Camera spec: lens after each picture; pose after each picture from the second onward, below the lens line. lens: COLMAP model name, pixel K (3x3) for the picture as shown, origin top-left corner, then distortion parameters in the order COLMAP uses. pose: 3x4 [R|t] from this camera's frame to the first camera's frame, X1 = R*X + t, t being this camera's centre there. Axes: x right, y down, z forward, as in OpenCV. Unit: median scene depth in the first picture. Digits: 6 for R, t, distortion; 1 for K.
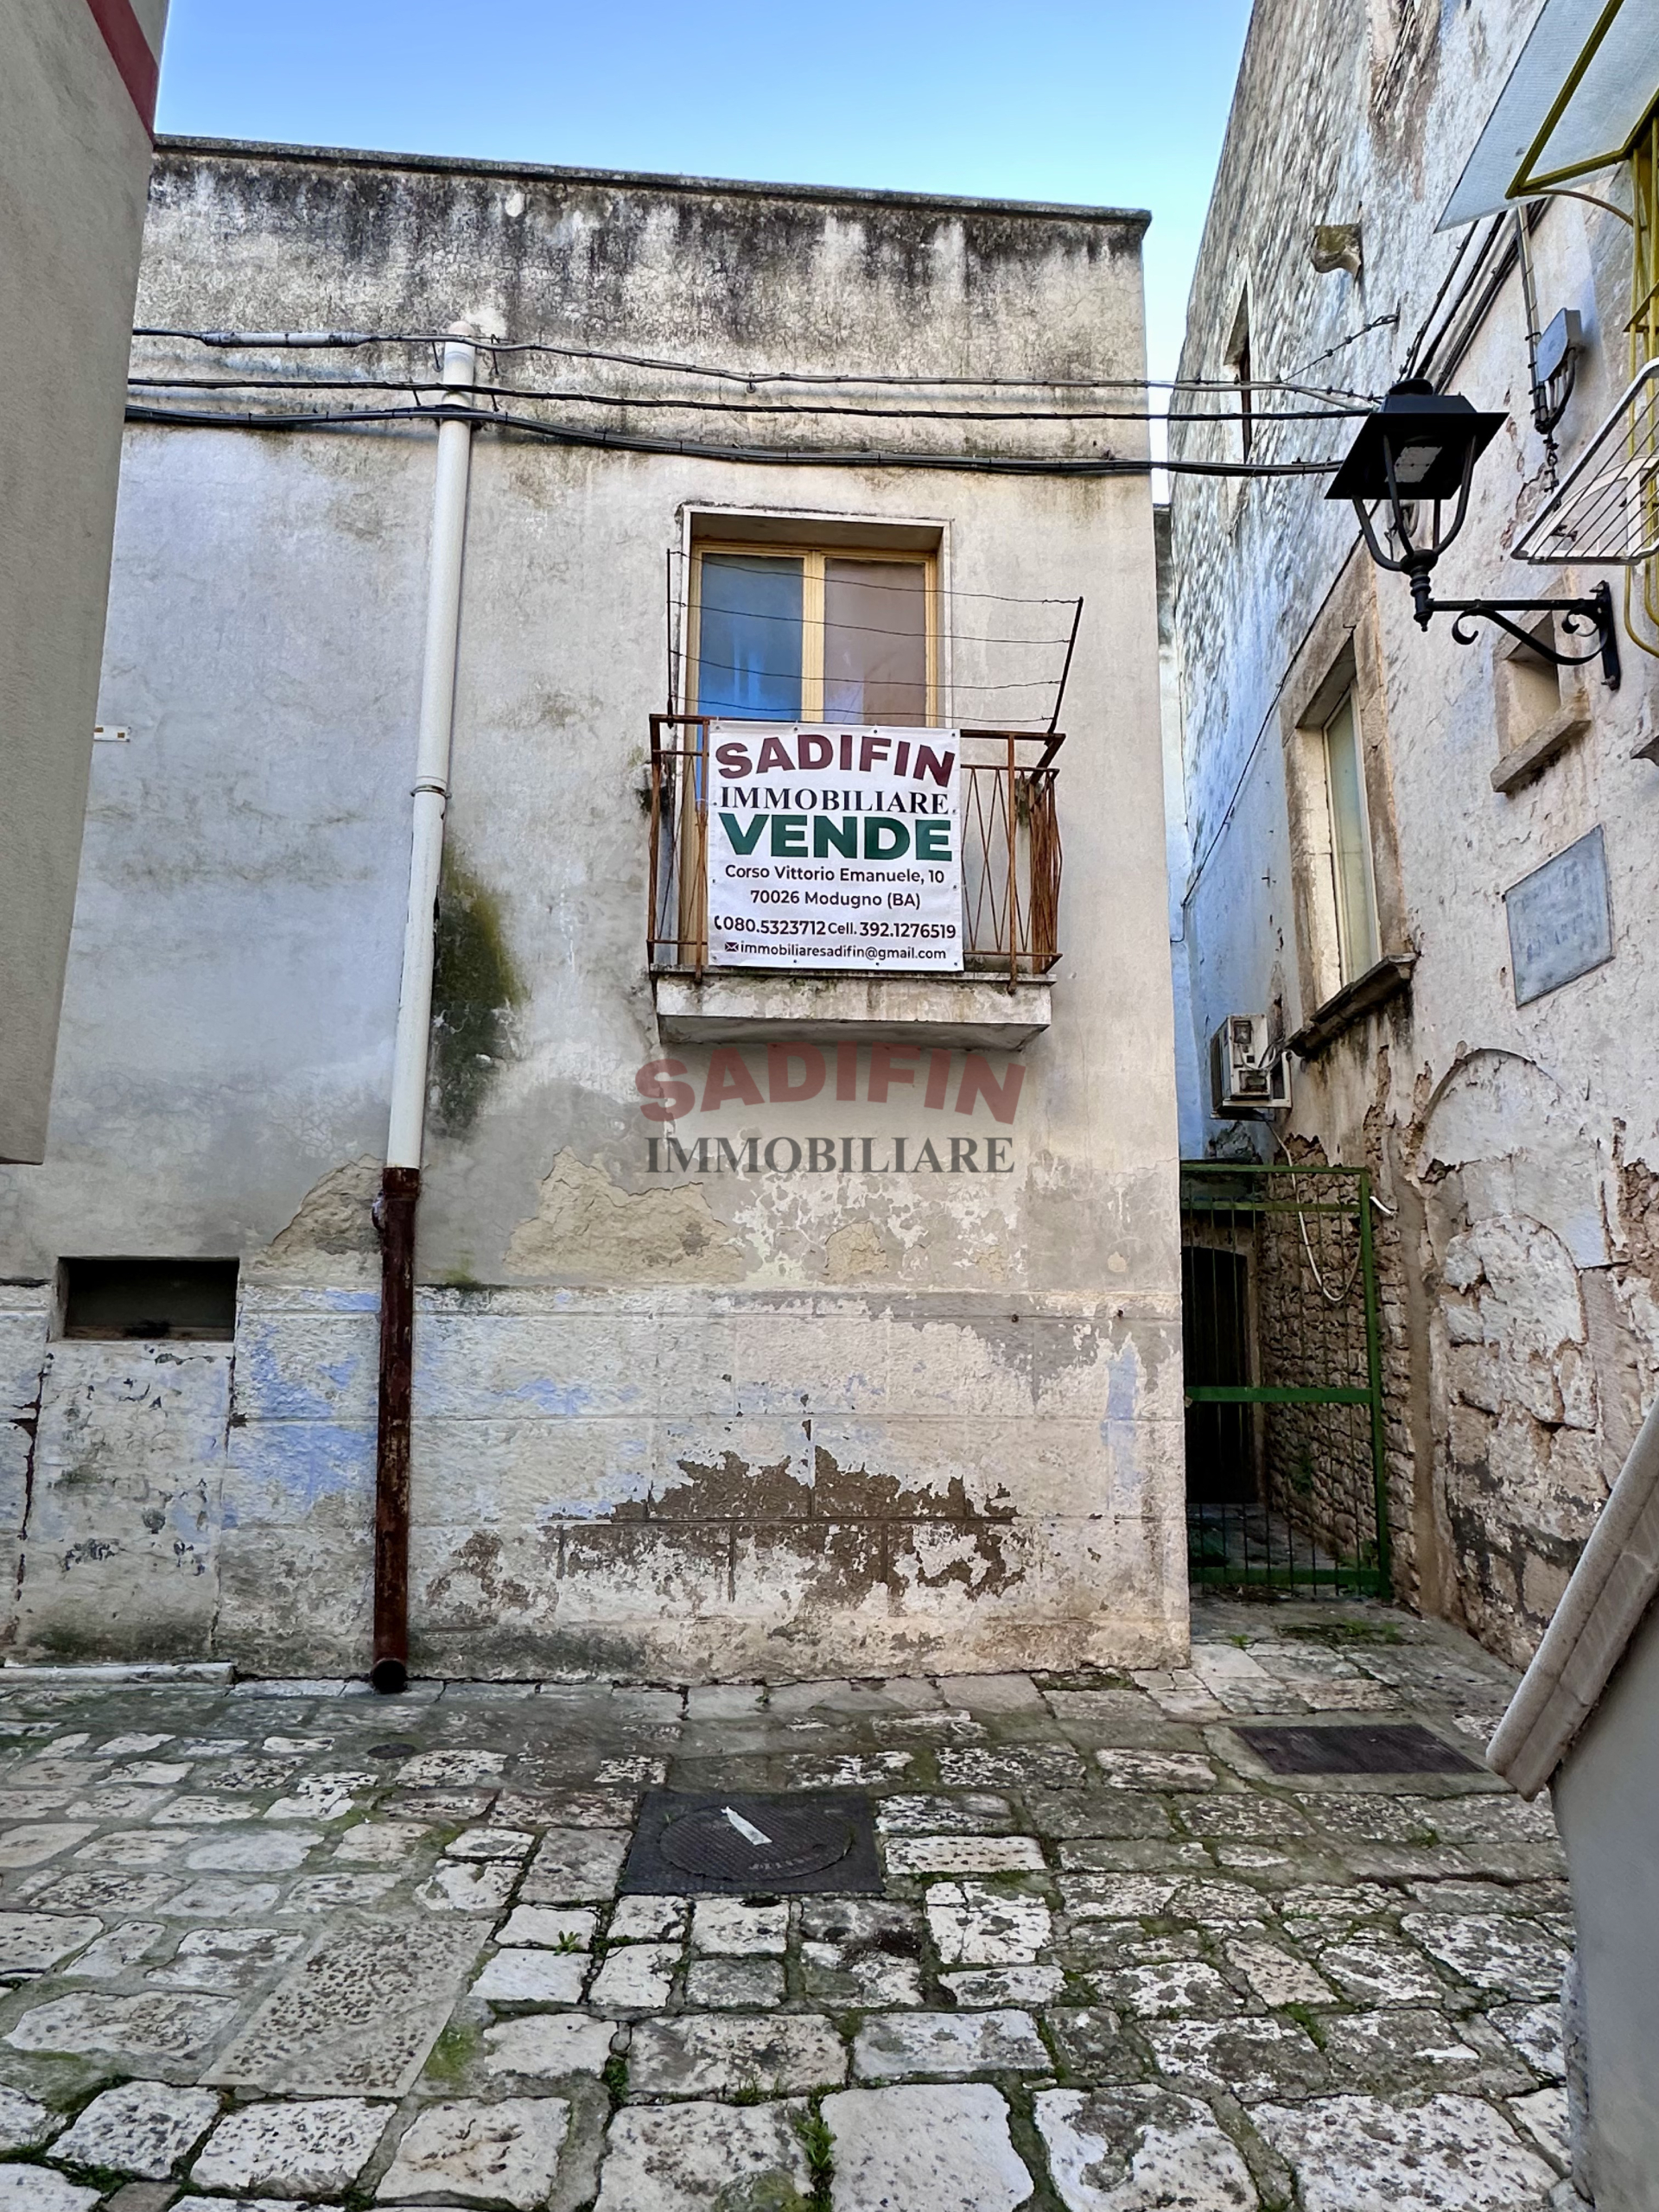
lens RADIAL K [[1362.1, 0, 829.5], [0, 1362.1, 1106.0], [0, 0, 1]] dist [0.003256, -0.001117]
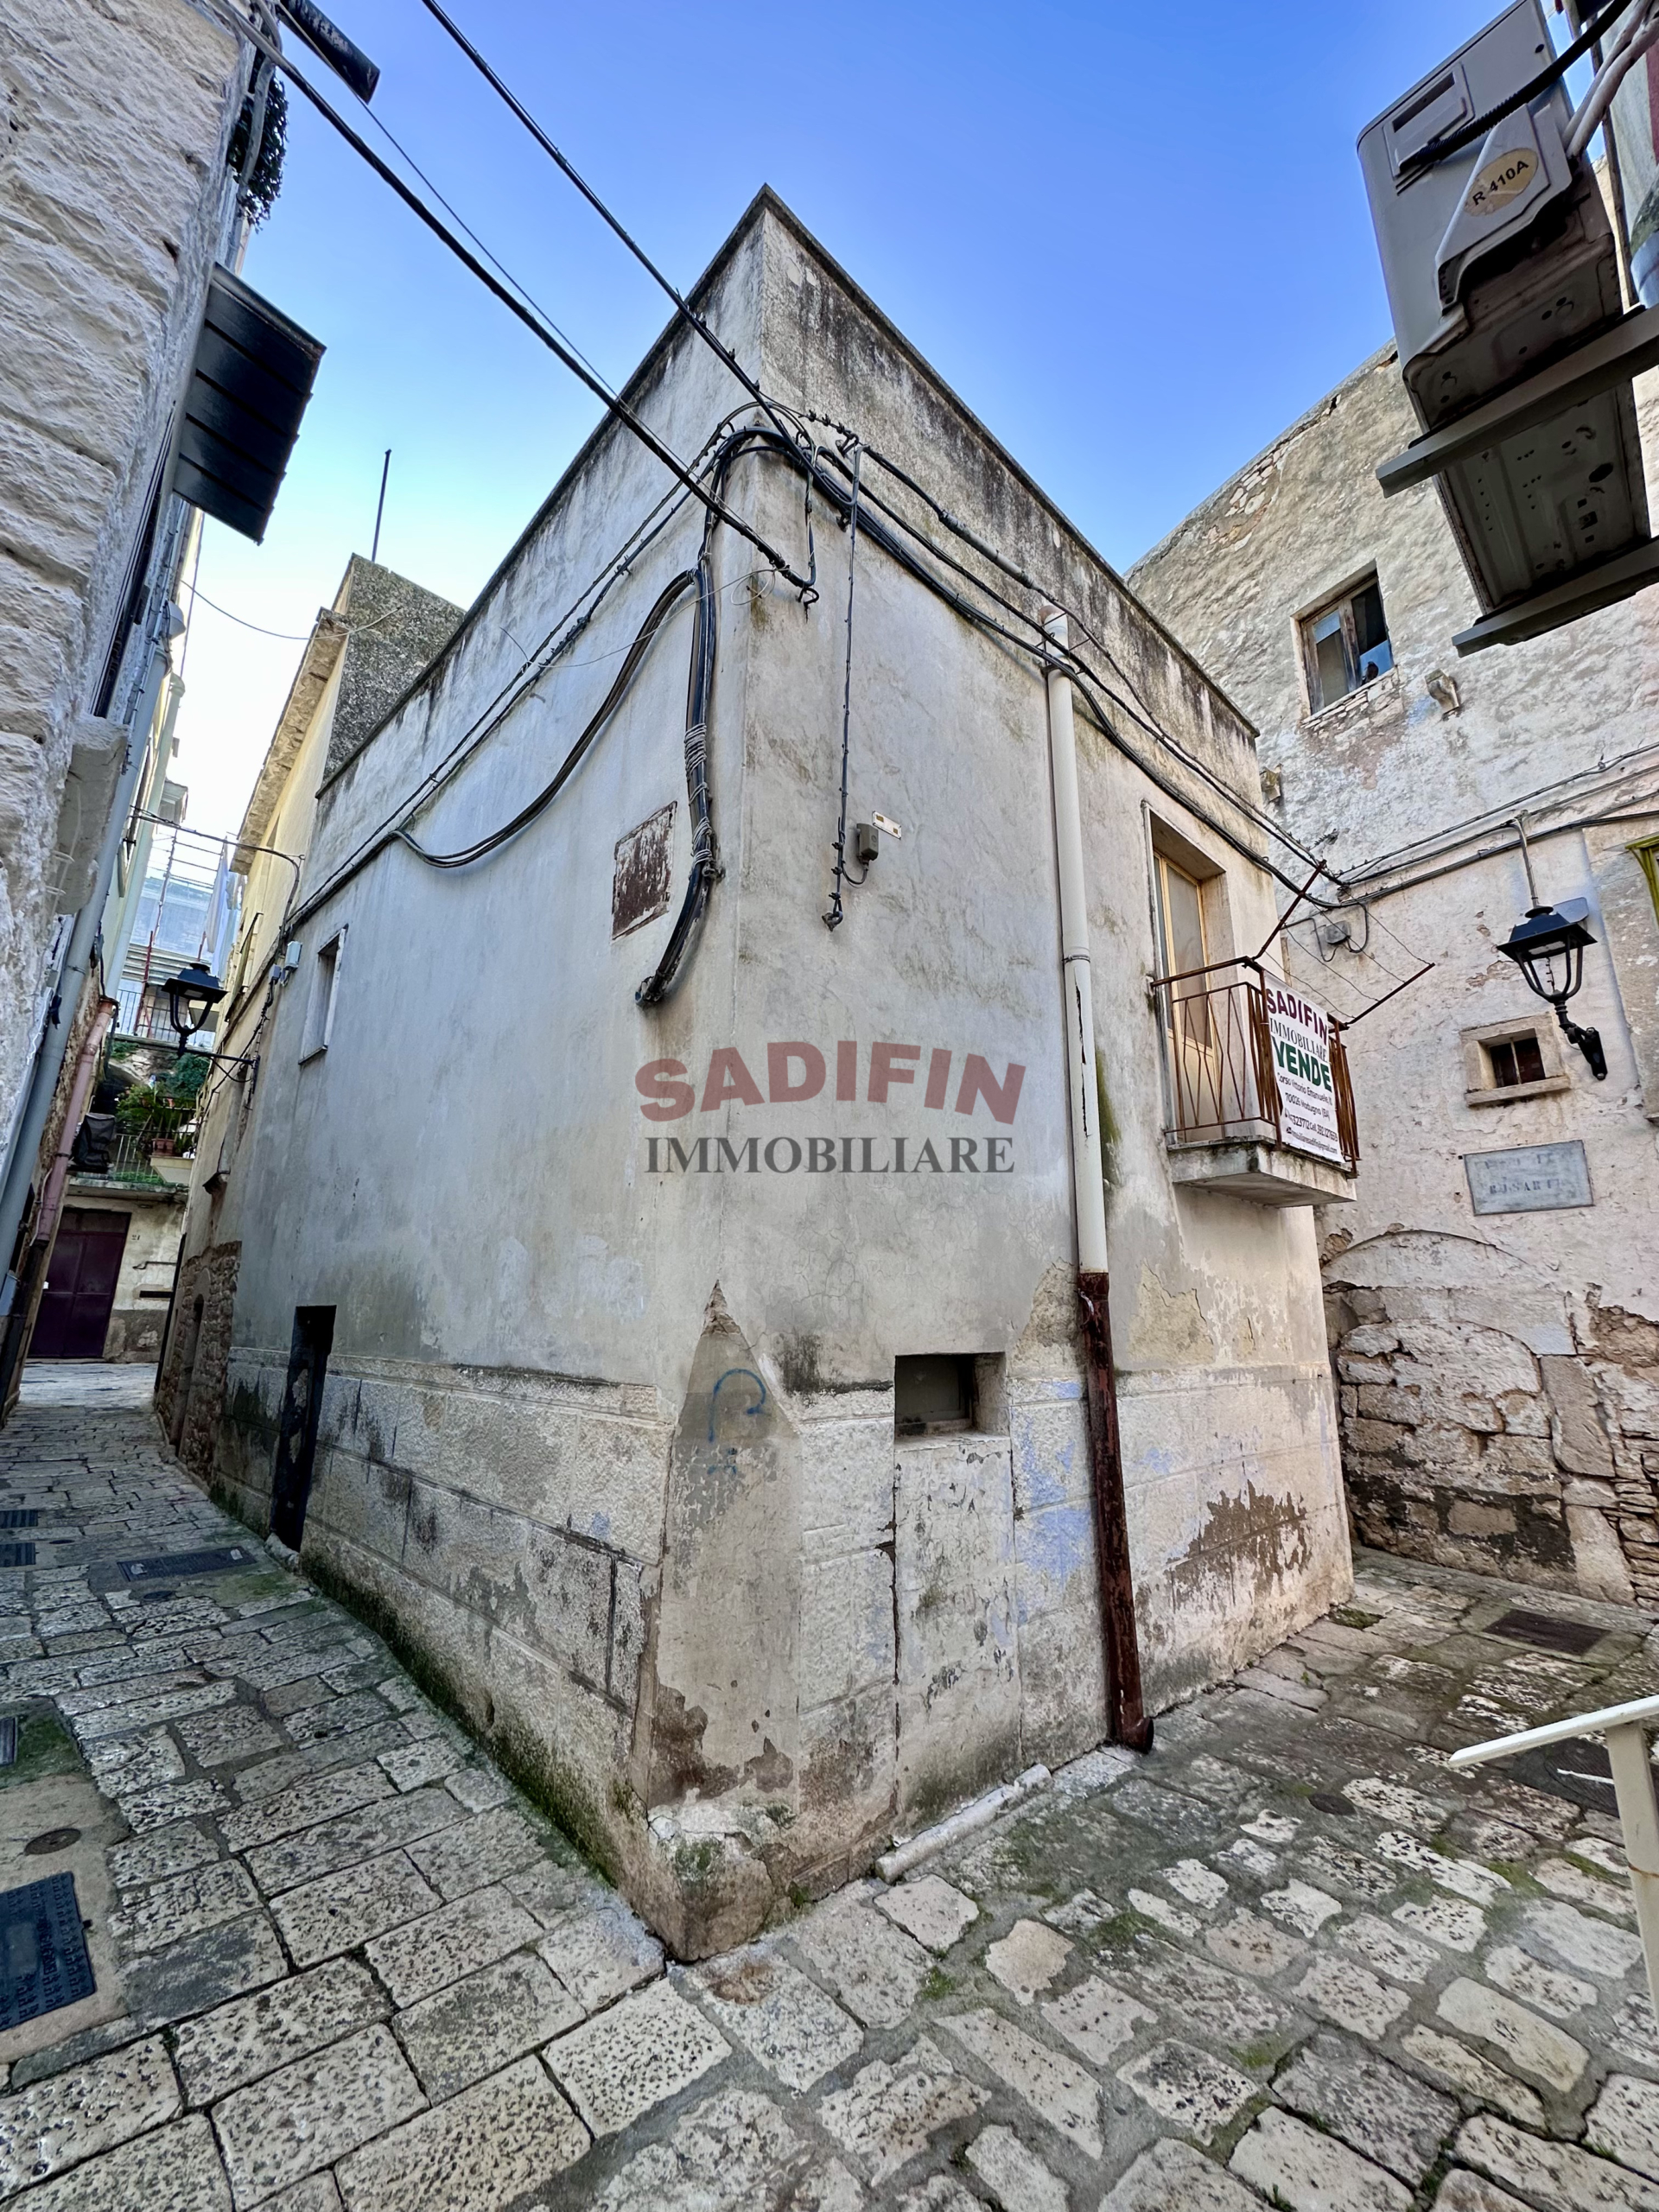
lens RADIAL K [[880.1, 0, 829.5], [0, 880.1, 1106.0], [0, 0, 1]] dist [-0.001246, 0.000164]
pose [[0.782599, 0.153553, 0.603291, -1.014583], [-0.108746, 0.987922, -0.110383, 0.013080], [-0.612954, 0.020780, 0.789845, 0.558517]]
